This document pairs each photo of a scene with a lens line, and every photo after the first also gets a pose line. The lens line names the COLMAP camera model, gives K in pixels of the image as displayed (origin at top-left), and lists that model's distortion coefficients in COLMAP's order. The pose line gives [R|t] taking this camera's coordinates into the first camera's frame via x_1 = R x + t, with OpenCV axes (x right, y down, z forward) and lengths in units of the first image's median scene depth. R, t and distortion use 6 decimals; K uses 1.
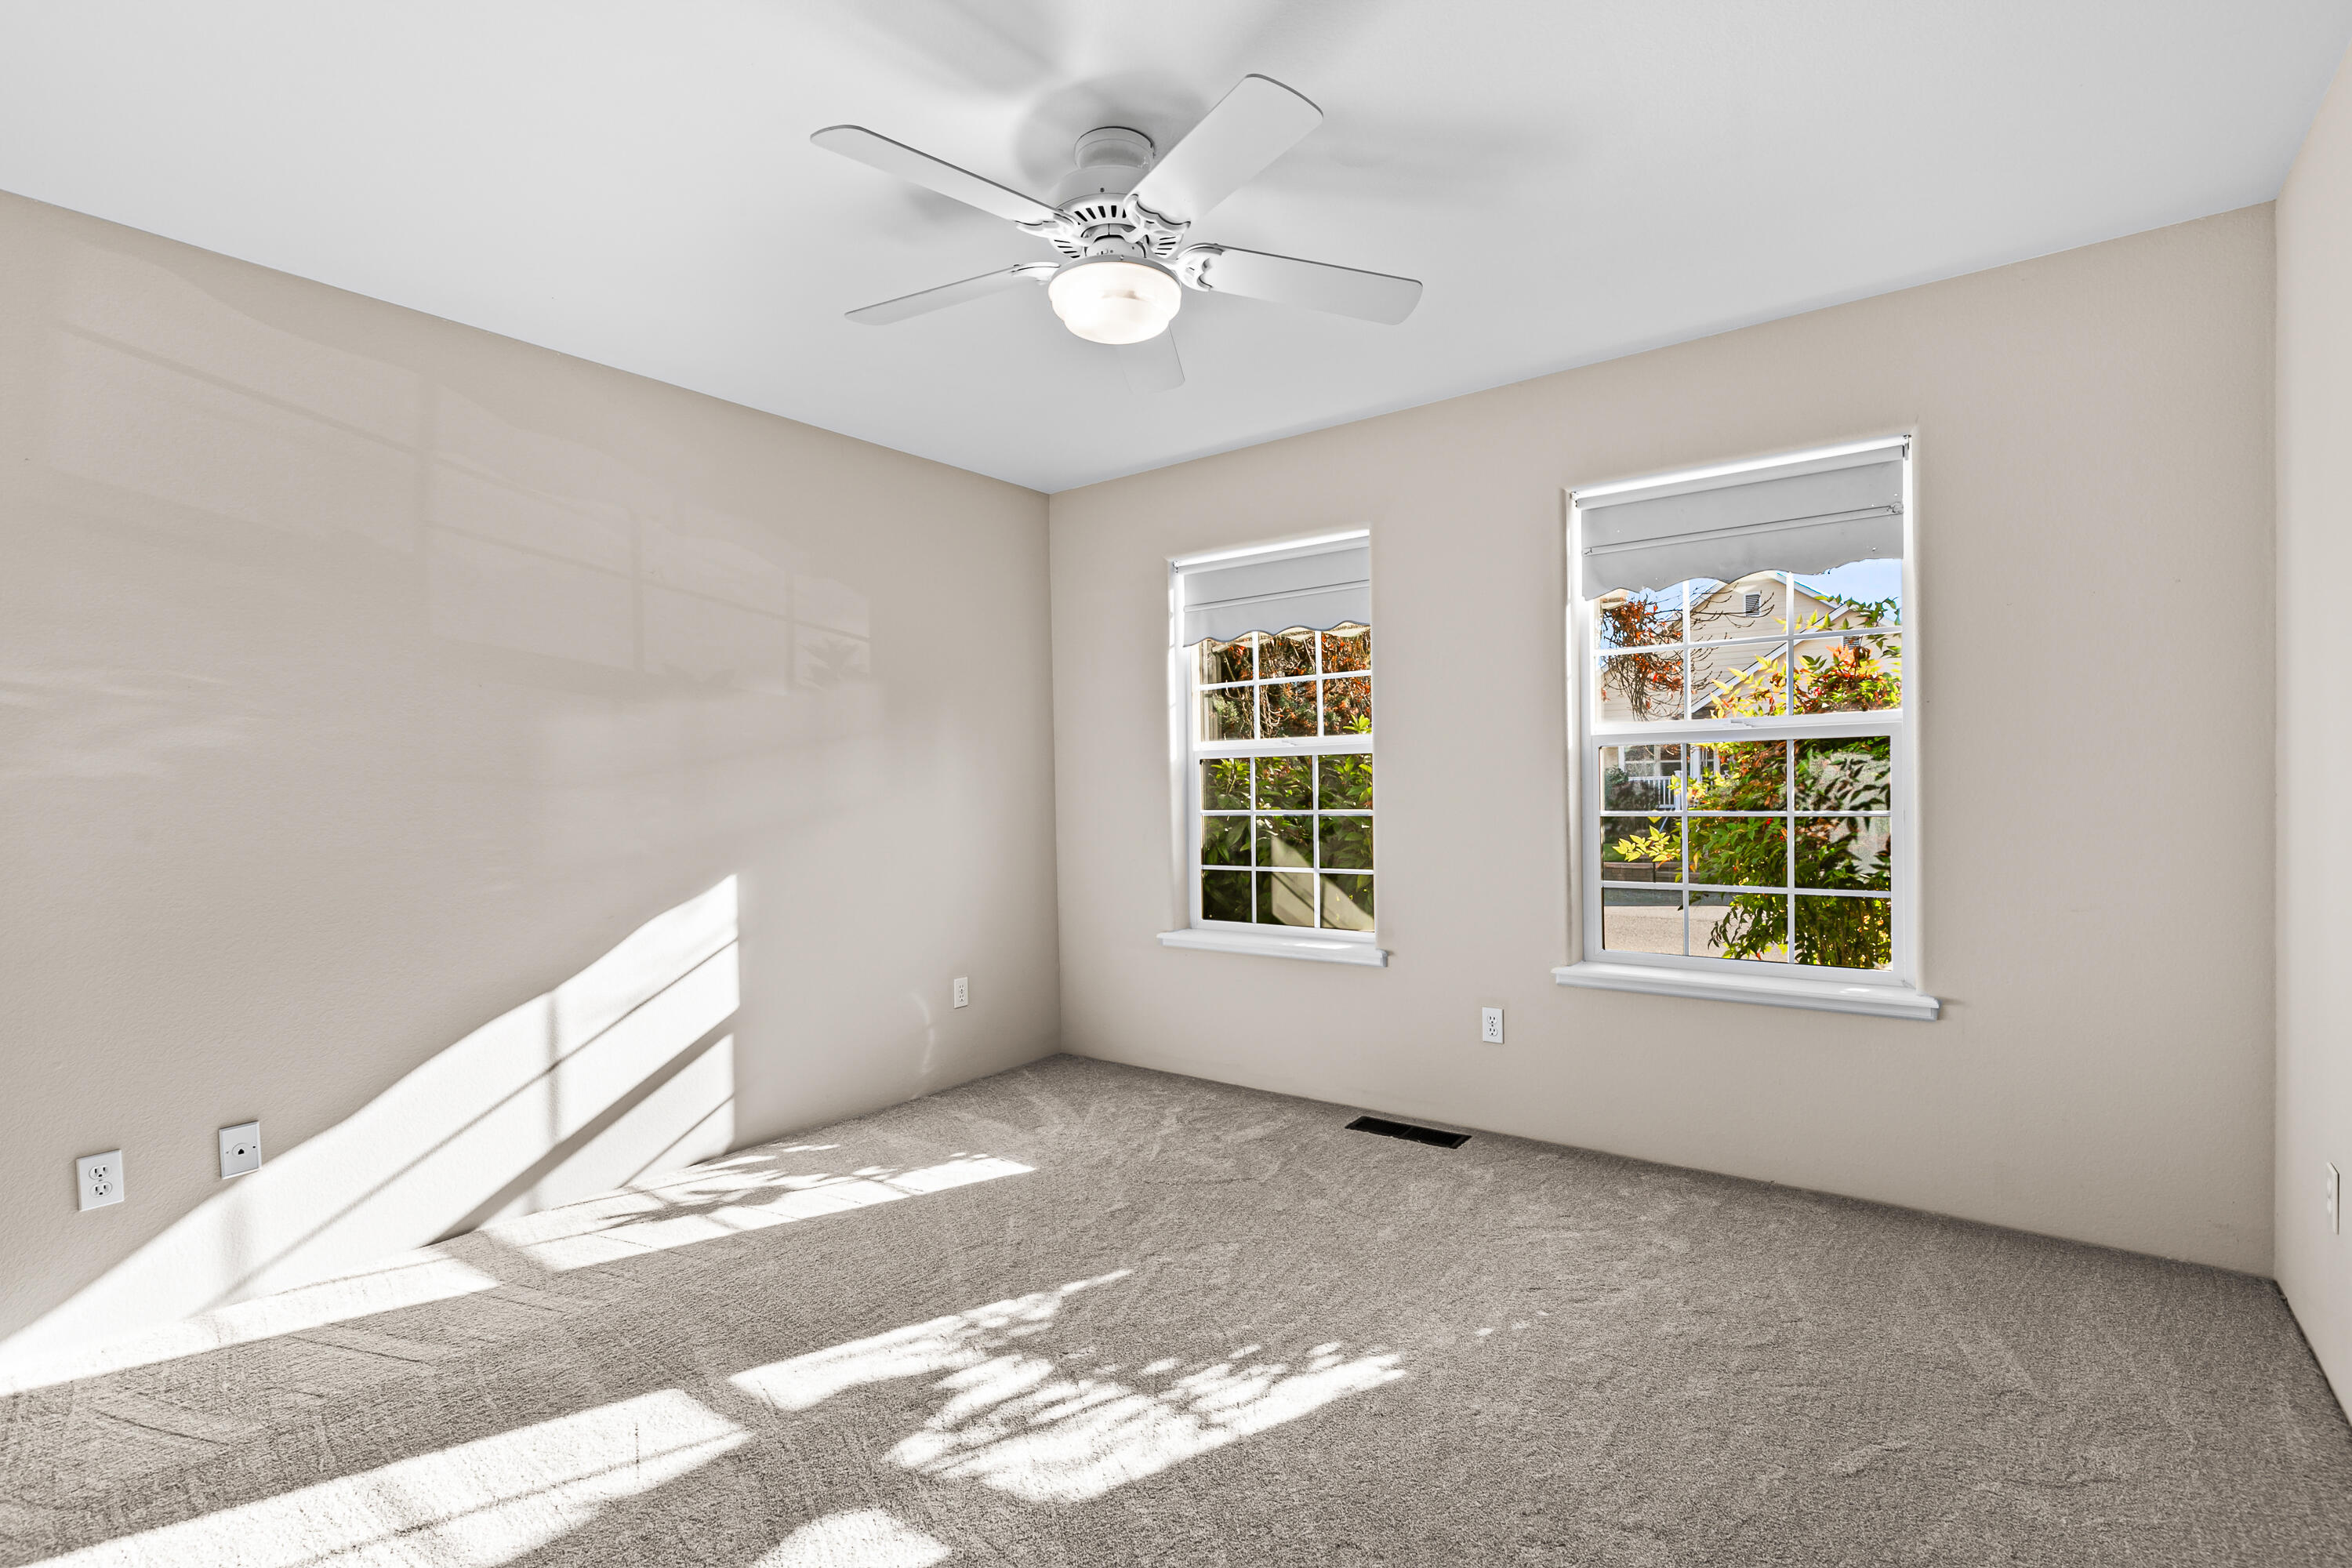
lens RADIAL K [[1073.5, 0, 1177.2], [0, 1073.5, 807.3], [0, 0, 1]] dist [0.001541, -0.000381]
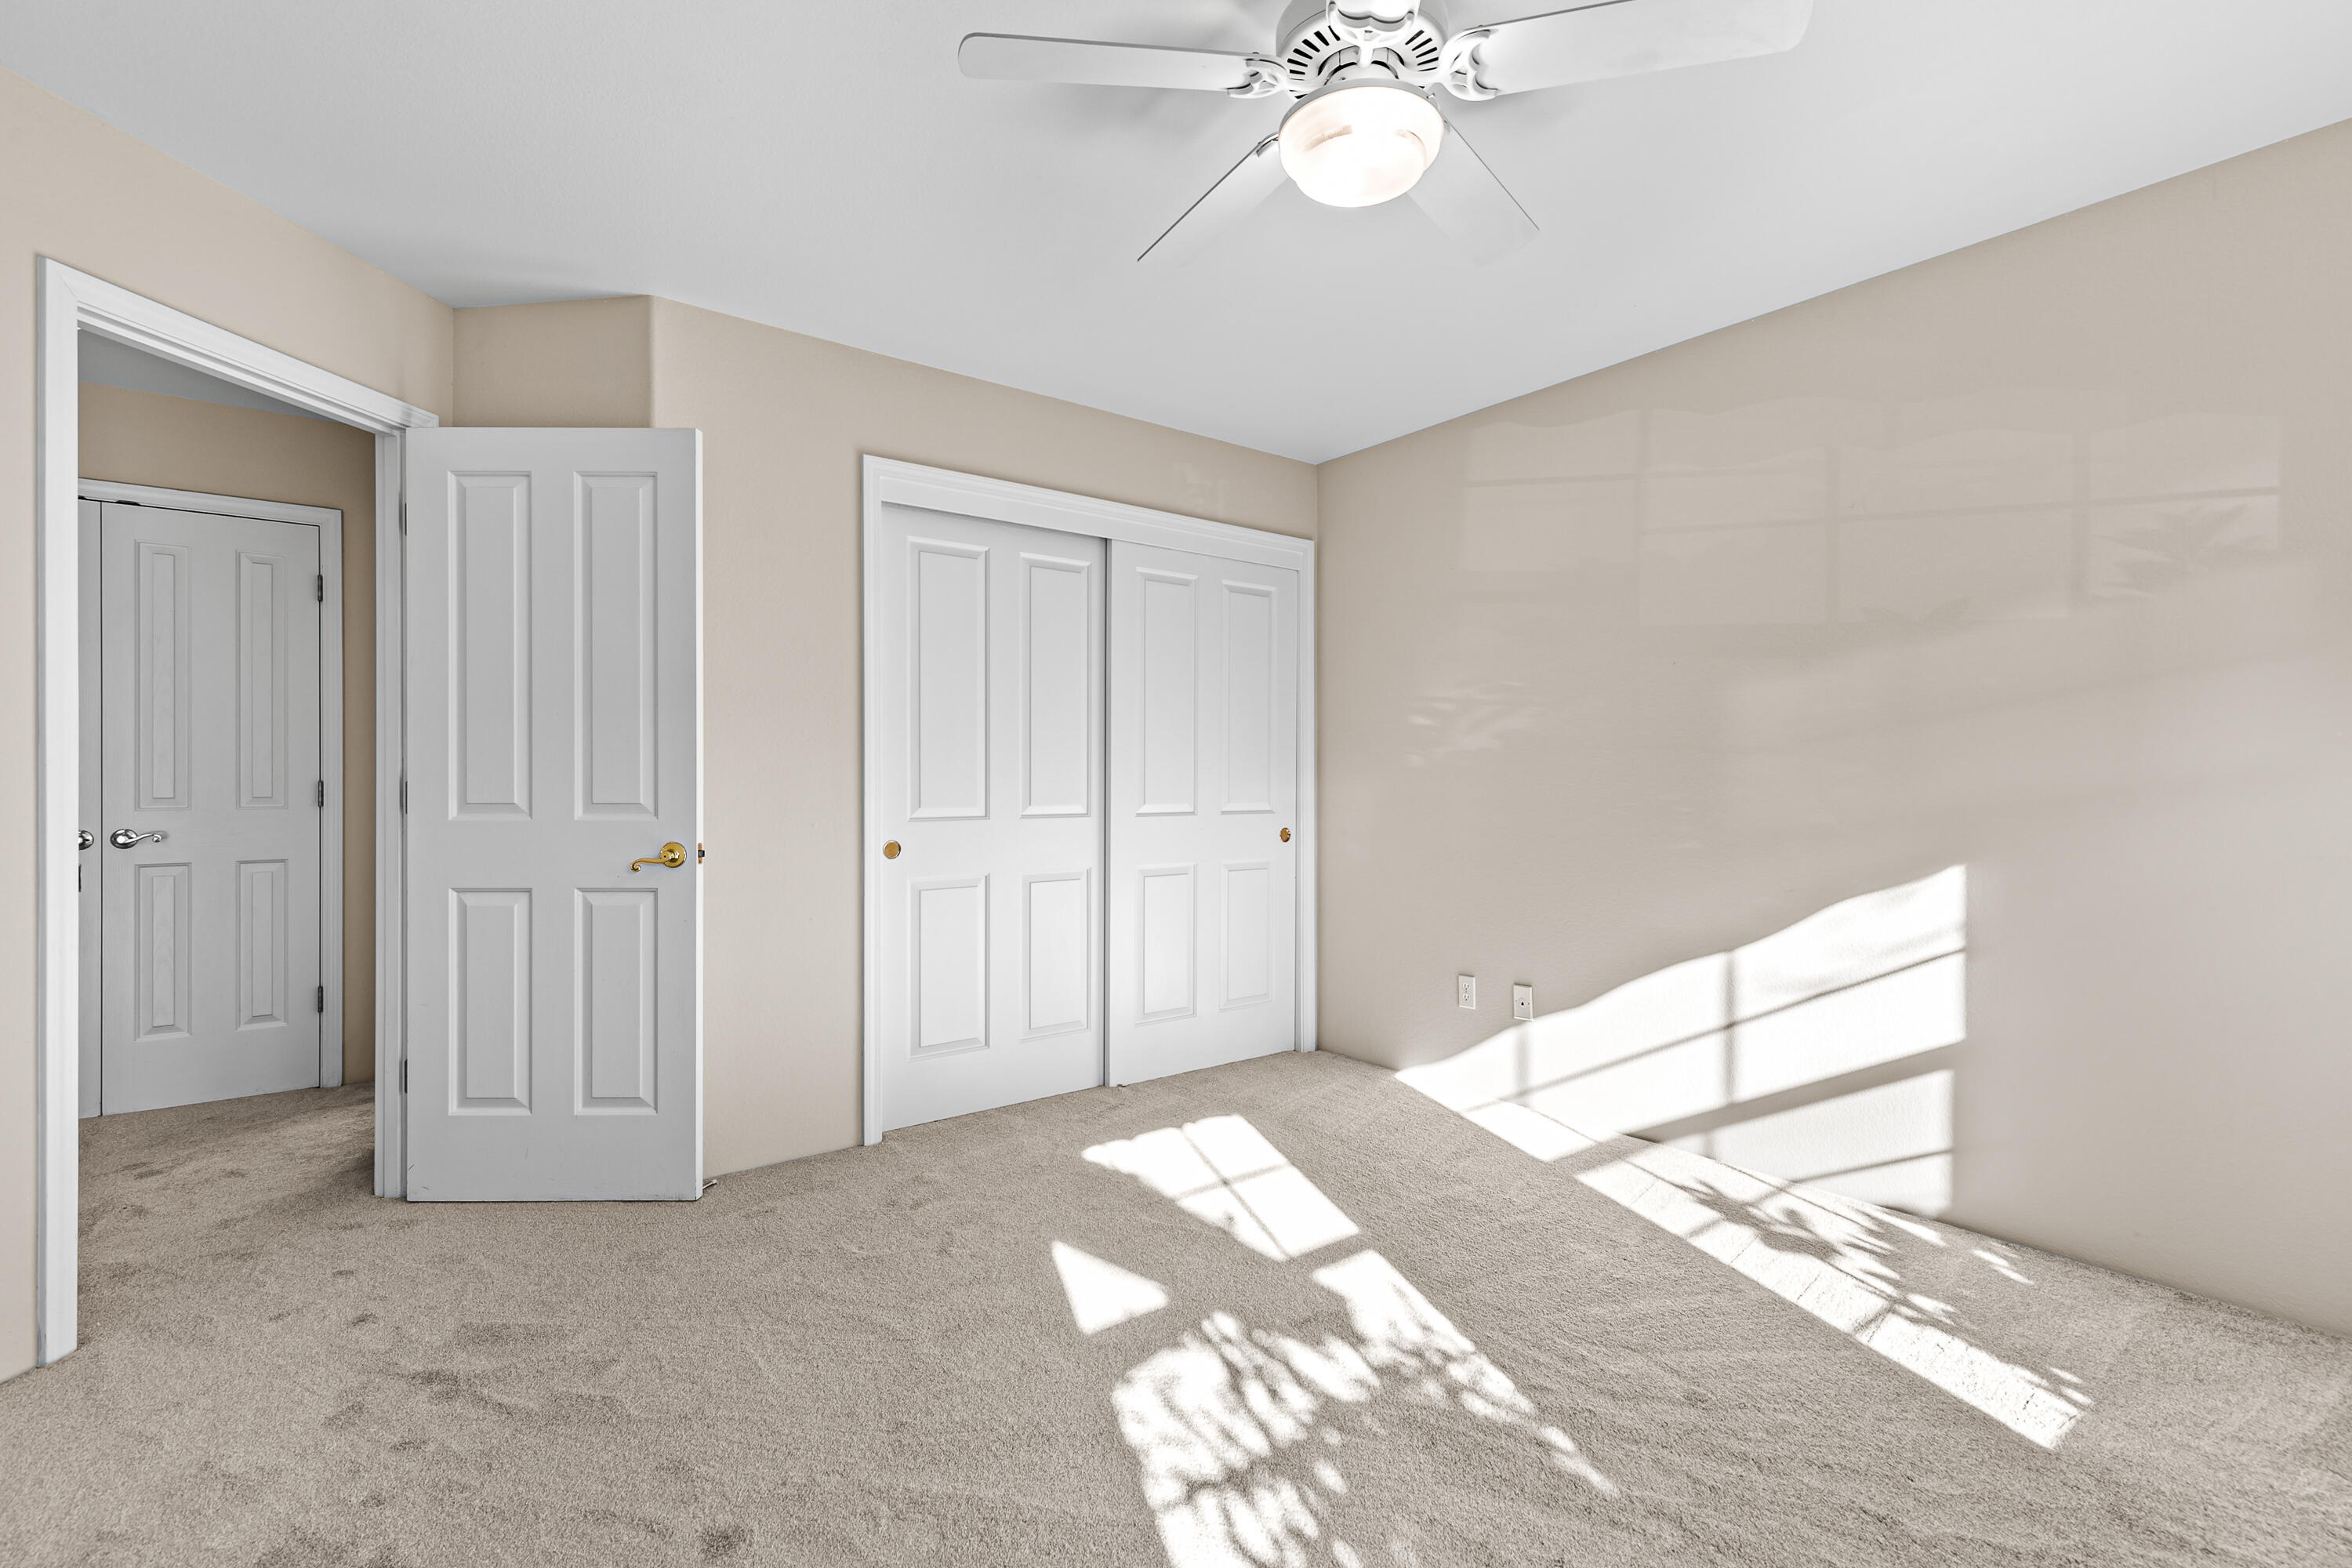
lens RADIAL K [[1073.5, 0, 1179.9], [0, 1073.5, 771.7], [0, 0, 1]] dist [0.001541, -0.000381]
pose [[-0.270845, 0.012520, -0.962542, 0.540581], [-0.008777, 0.999842, 0.015475, -0.012450], [0.962583, 0.012639, -0.270692, 0.763150]]
